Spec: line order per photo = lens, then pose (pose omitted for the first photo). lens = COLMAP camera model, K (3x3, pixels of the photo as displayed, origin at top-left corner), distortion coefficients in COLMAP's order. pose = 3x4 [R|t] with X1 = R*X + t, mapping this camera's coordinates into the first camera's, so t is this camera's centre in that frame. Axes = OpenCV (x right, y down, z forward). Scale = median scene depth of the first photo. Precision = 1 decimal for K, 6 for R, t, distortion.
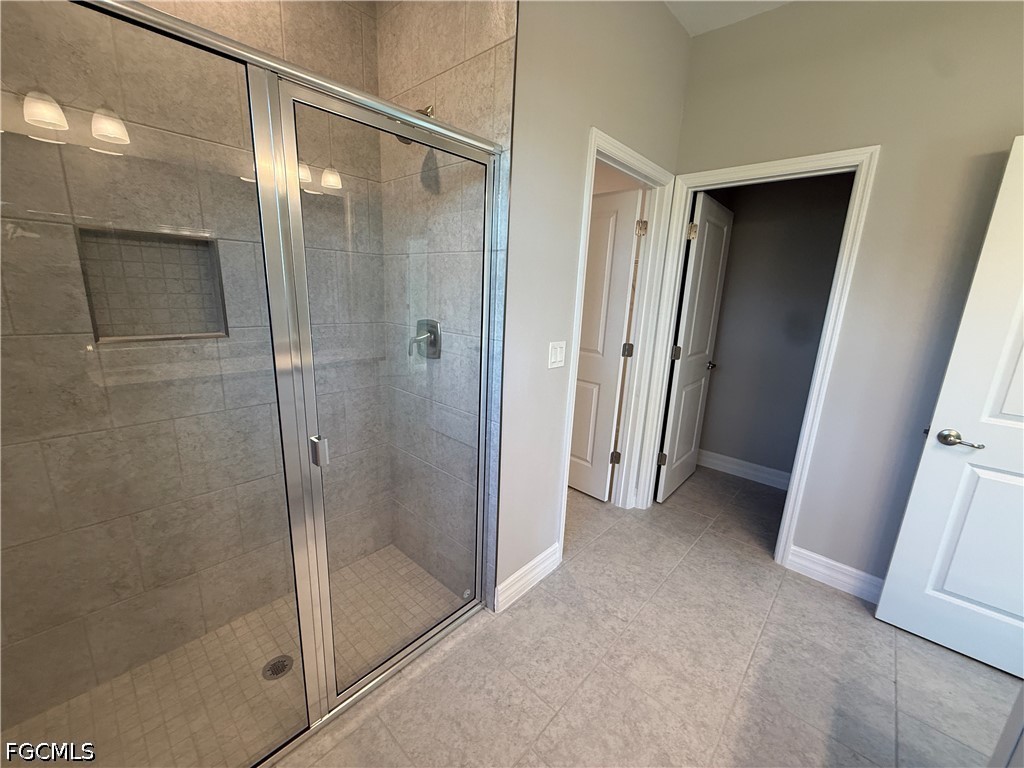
lens RADIAL K [[408.0, 0, 509.5], [0, 408.0, 386.7], [0, 0, 1]] dist [-0.000852, 0.000489]
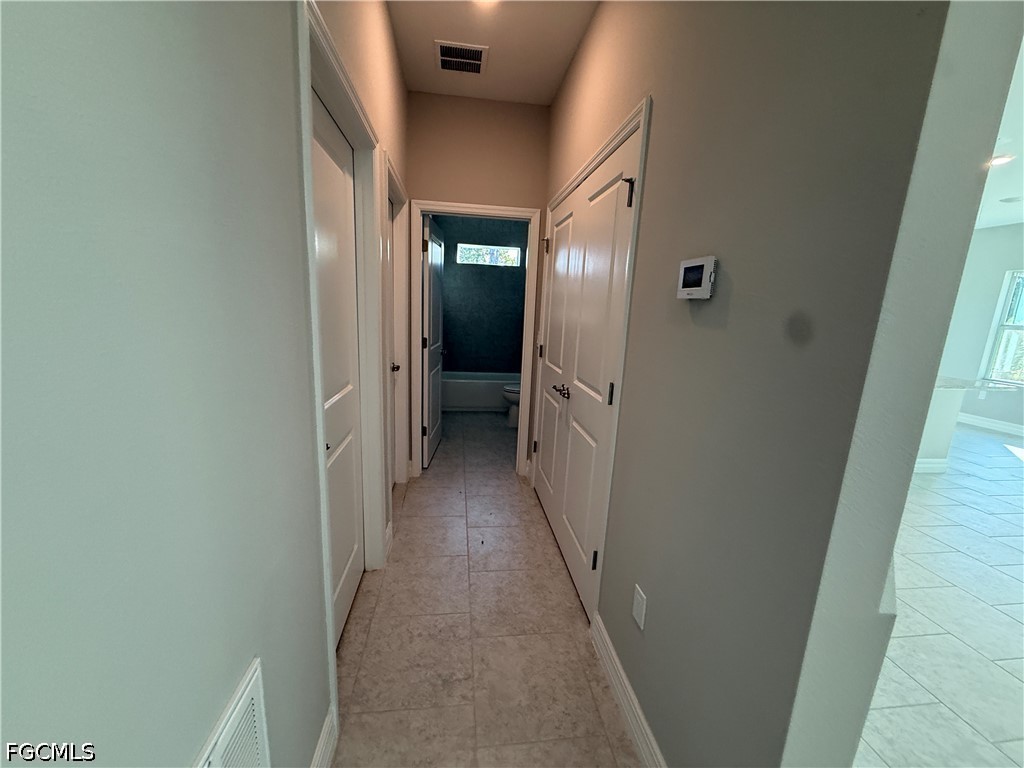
lens RADIAL K [[408.0, 0, 509.5], [0, 408.0, 386.7], [0, 0, 1]] dist [-0.000852, 0.000489]
pose [[0.644857, -0.162405, 0.746850, -0.643332], [0.163719, 0.983834, 0.072578, 0.006328], [-0.746563, 0.075471, 0.661020, -0.018201]]
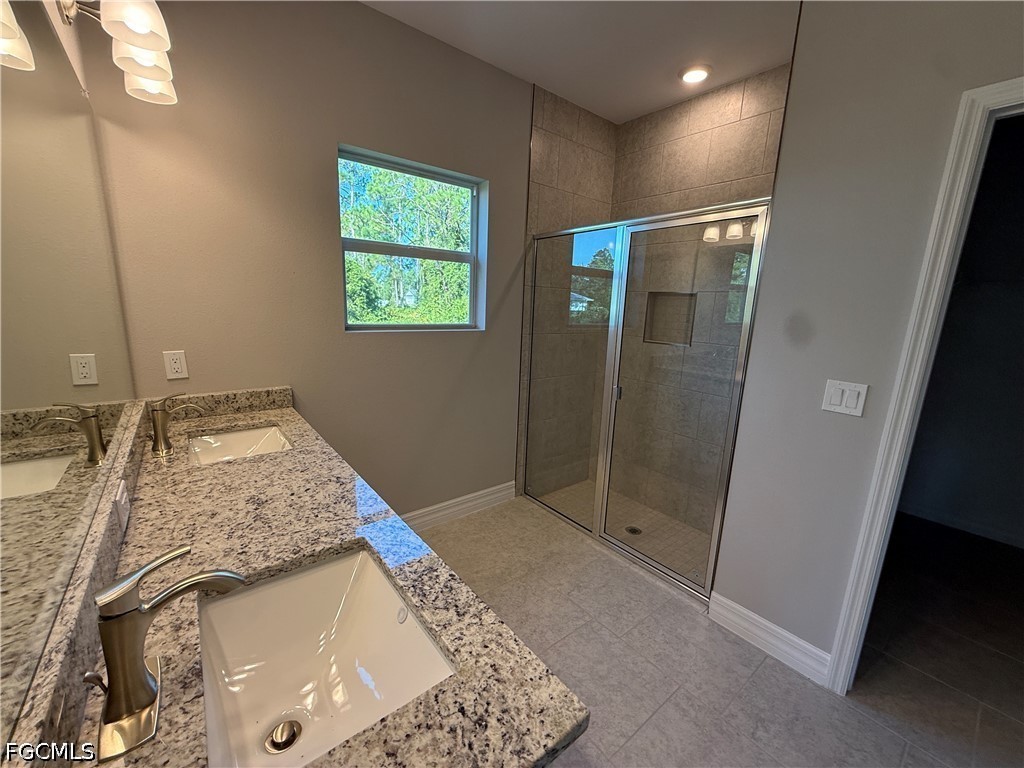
lens RADIAL K [[407.5, 0, 509.2], [0, 407.5, 388.3], [0, 0, 1]] dist [0.002497, 0.000167]
pose [[-0.159346, 0.153545, -0.975209, 1.250614], [-0.272325, 0.942667, 0.192919, -0.088498], [0.948919, 0.296315, -0.108396, 0.554498]]
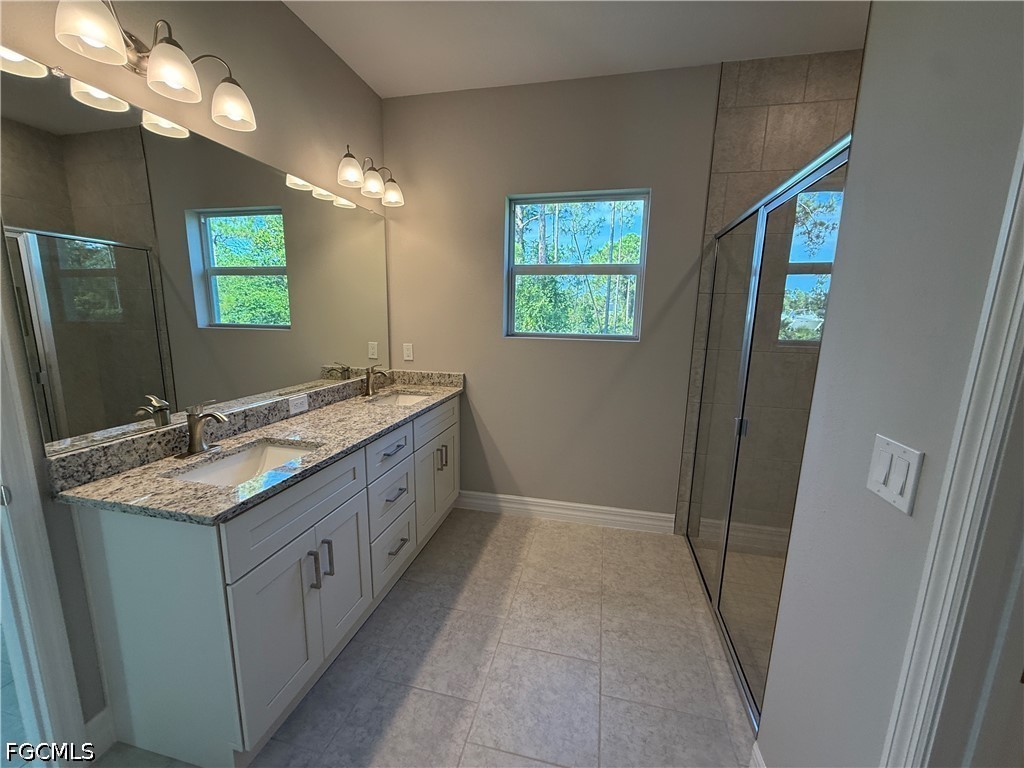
lens RADIAL K [[408.0, 0, 509.5], [0, 408.0, 386.7], [0, 0, 1]] dist [-0.000852, 0.000489]
pose [[-0.868850, 0.029337, -0.494205, 0.814077], [-0.169406, 0.920365, 0.352463, -0.295399], [0.465190, 0.389958, -0.794689, 1.380063]]
